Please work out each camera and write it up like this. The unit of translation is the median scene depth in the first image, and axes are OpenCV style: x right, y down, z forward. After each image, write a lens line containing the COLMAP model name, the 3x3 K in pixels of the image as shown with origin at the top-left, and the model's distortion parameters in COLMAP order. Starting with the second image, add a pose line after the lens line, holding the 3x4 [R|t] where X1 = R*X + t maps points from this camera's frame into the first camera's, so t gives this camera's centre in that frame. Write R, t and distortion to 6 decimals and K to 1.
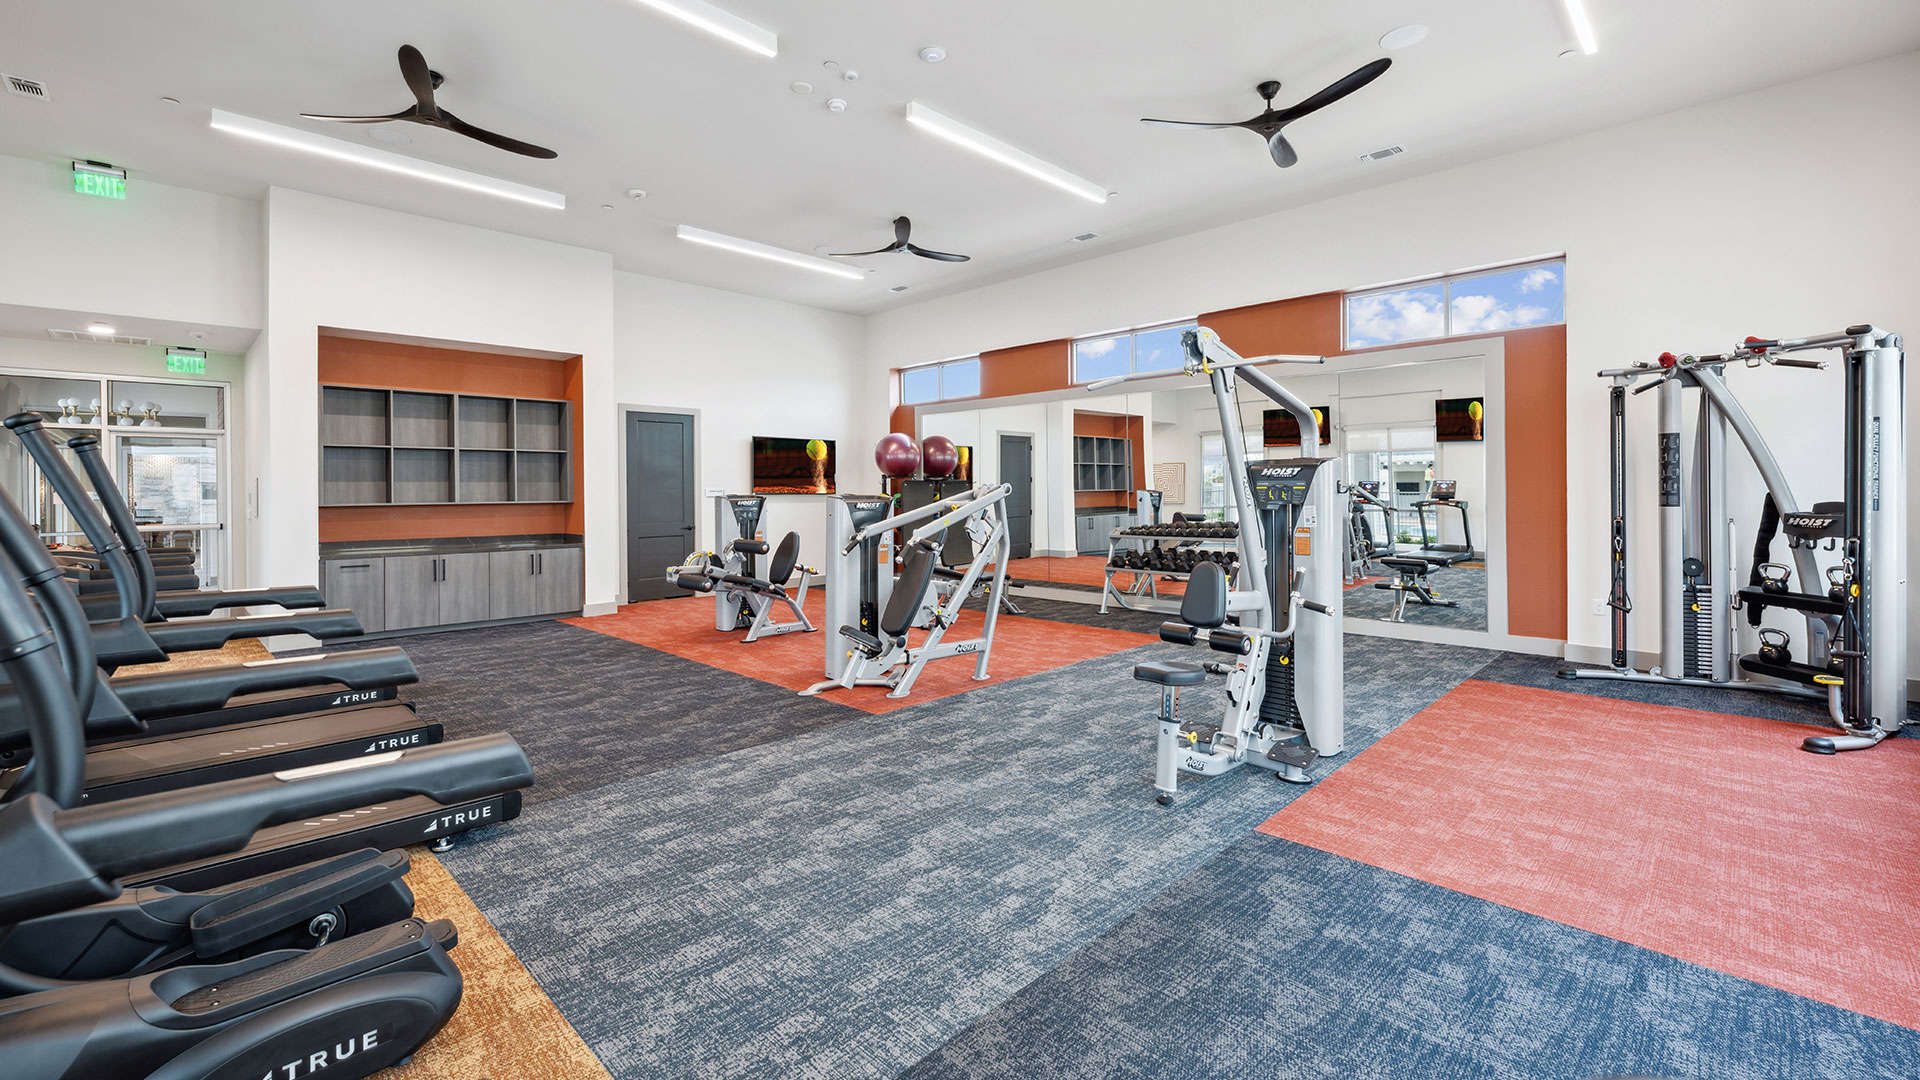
lens RADIAL K [[778.8, 0, 960.0], [0, 778.8, 540.0], [0, 0, 1]] dist [0.000505, 0.000398]
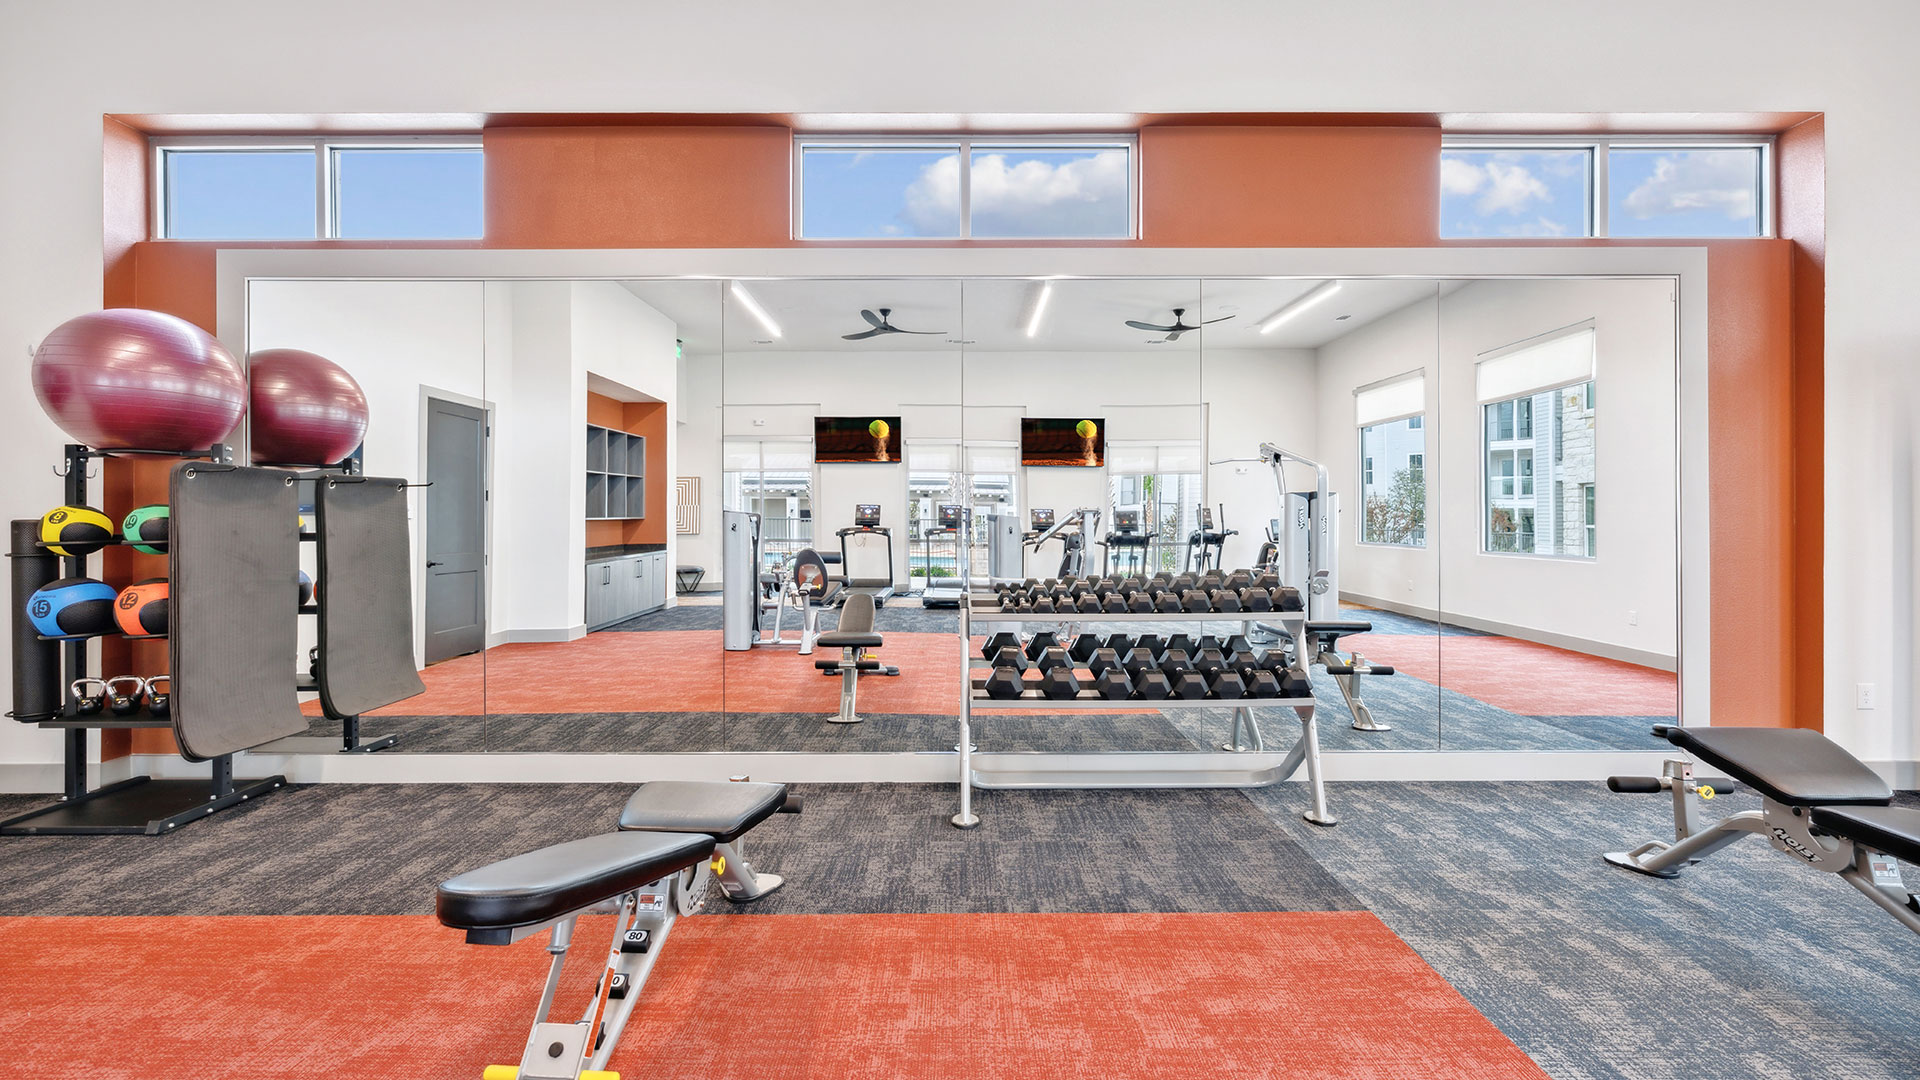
lens RADIAL K [[778.8, 0, 960.0], [0, 778.8, 540.0], [0, 0, 1]] dist [0.000505, 0.000398]
pose [[0.701765, -0.009293, 0.712348, -0.085009], [0.046405, 0.998388, -0.032691, -0.023967], [-0.710896, 0.055998, 0.701065, 0.635527]]
